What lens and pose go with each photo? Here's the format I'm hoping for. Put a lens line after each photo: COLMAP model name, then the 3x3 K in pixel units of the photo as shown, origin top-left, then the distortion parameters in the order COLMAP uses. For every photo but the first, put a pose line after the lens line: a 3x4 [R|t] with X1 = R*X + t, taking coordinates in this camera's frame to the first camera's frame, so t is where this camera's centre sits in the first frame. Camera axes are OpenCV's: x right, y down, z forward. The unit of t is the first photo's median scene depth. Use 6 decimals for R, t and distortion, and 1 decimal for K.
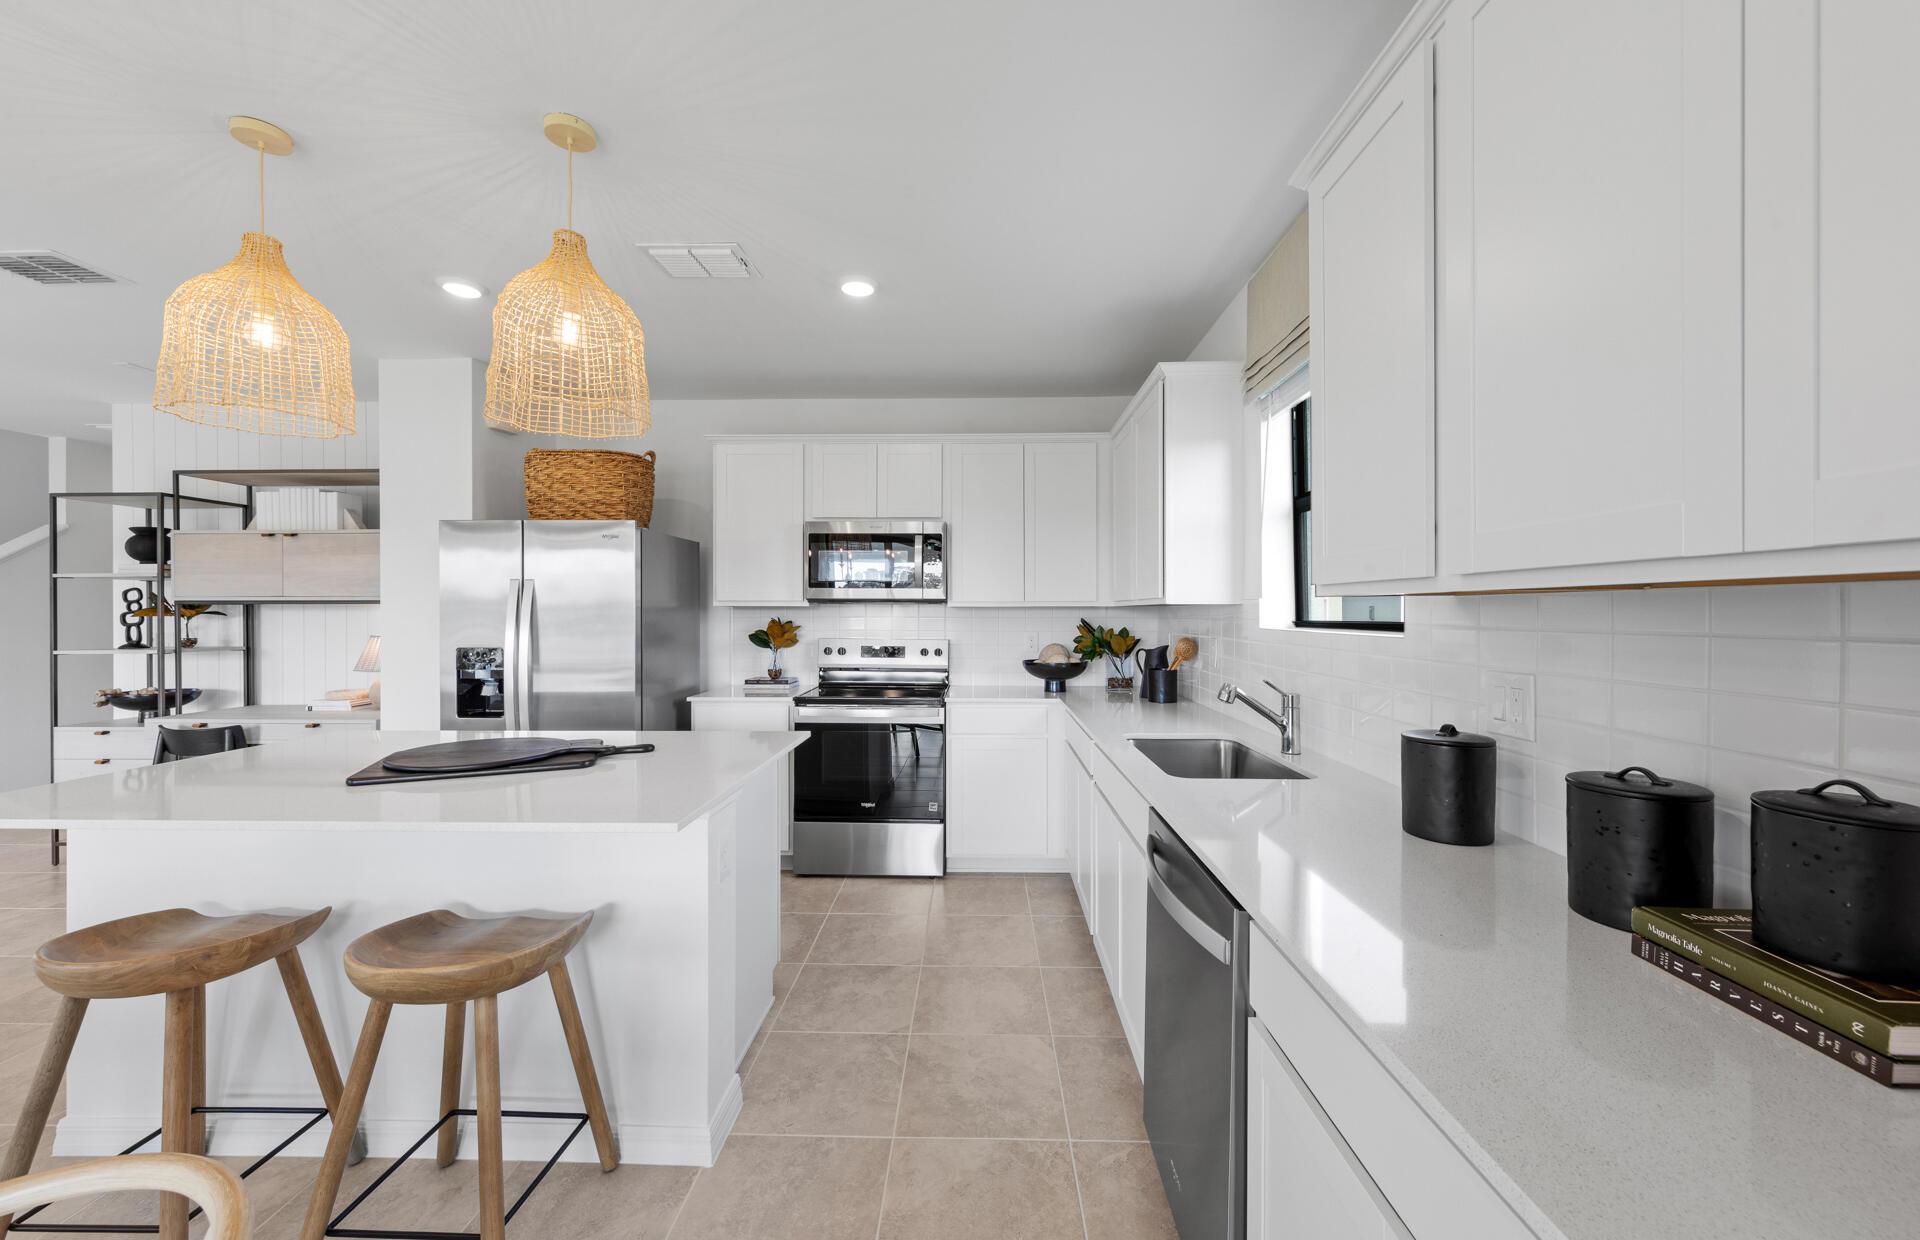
lens RADIAL K [[710.1, 0, 960.8], [0, 710.1, 613.6], [0, 0, 1]] dist [0.000512, 0.000028]
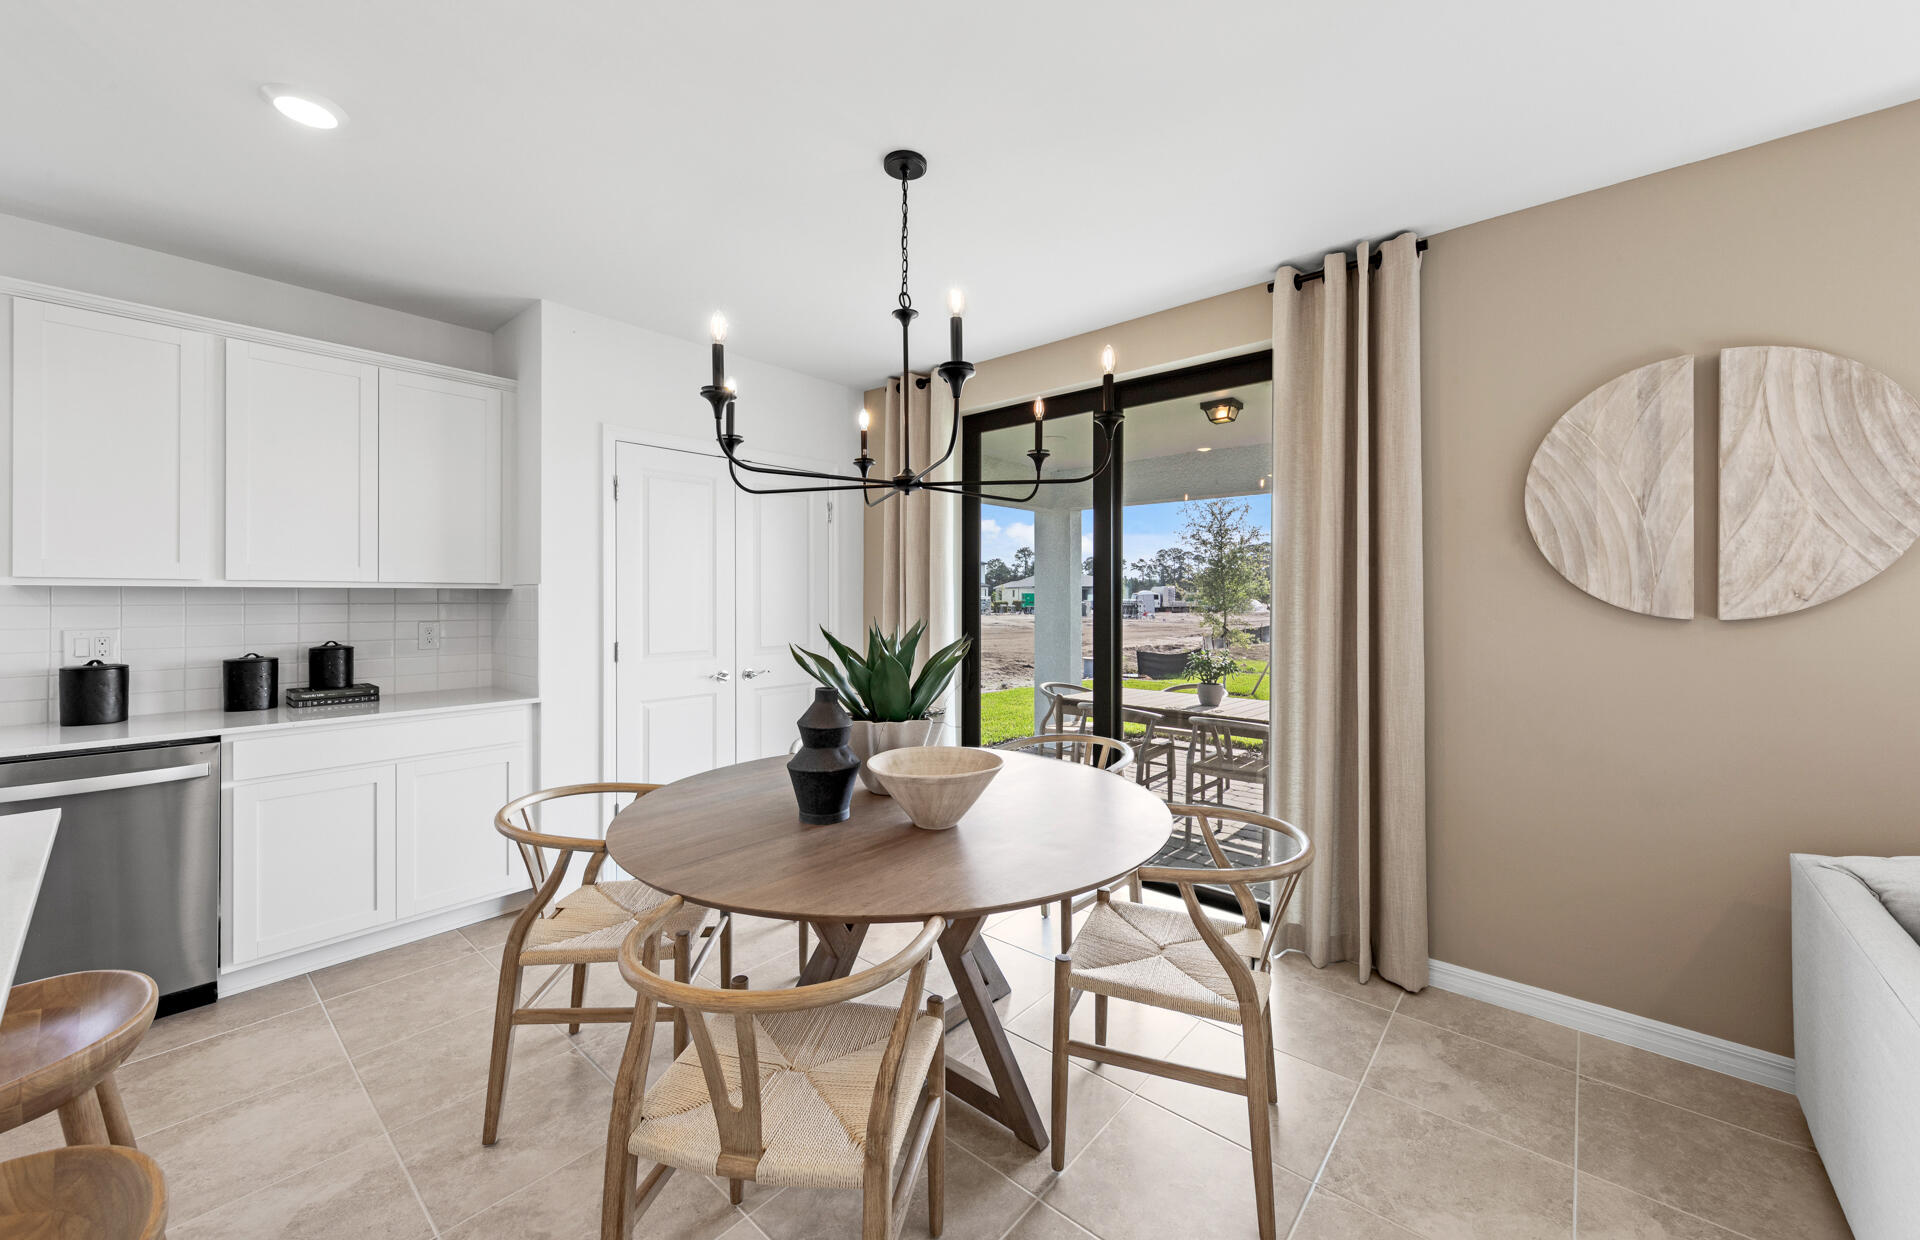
lens RADIAL K [[725.0, 0, 957.2], [0, 725.0, 590.6], [0, 0, 1]] dist [0.000633, 0.000022]
pose [[-0.773528, 0.008077, 0.633711, -0.735334], [0.004603, 0.999964, -0.007127, 0.001735], [-0.633745, -0.002596, -0.773537, 0.364900]]
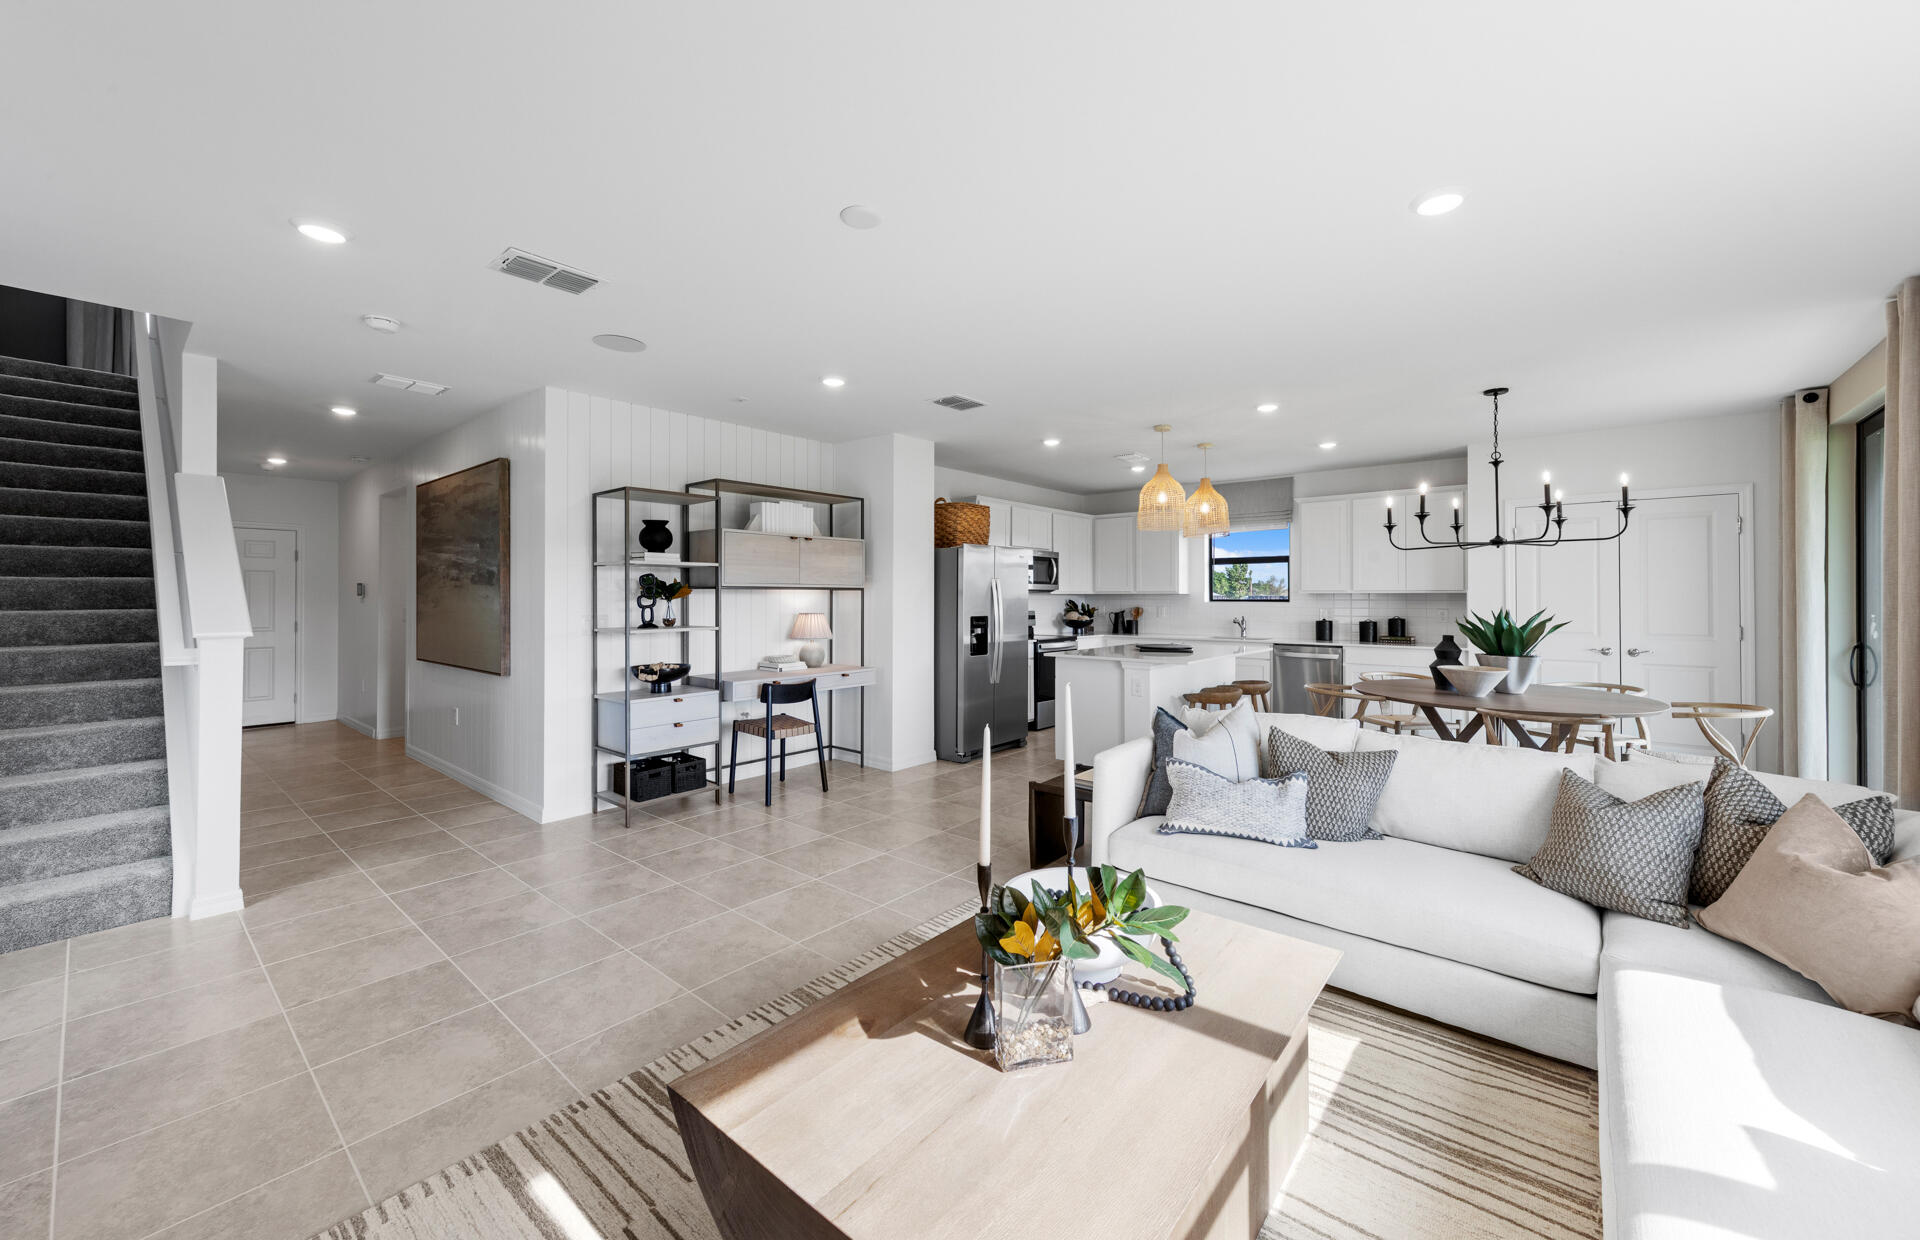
lens RADIAL K [[725.0, 0, 957.2], [0, 725.0, 590.6], [0, 0, 1]] dist [0.000633, 0.000022]
pose [[0.622839, 0.008350, 0.782306, -1.735437], [0.000735, 0.999936, -0.011259, 0.004091], [-0.782350, 0.007588, 0.622793, -0.057295]]
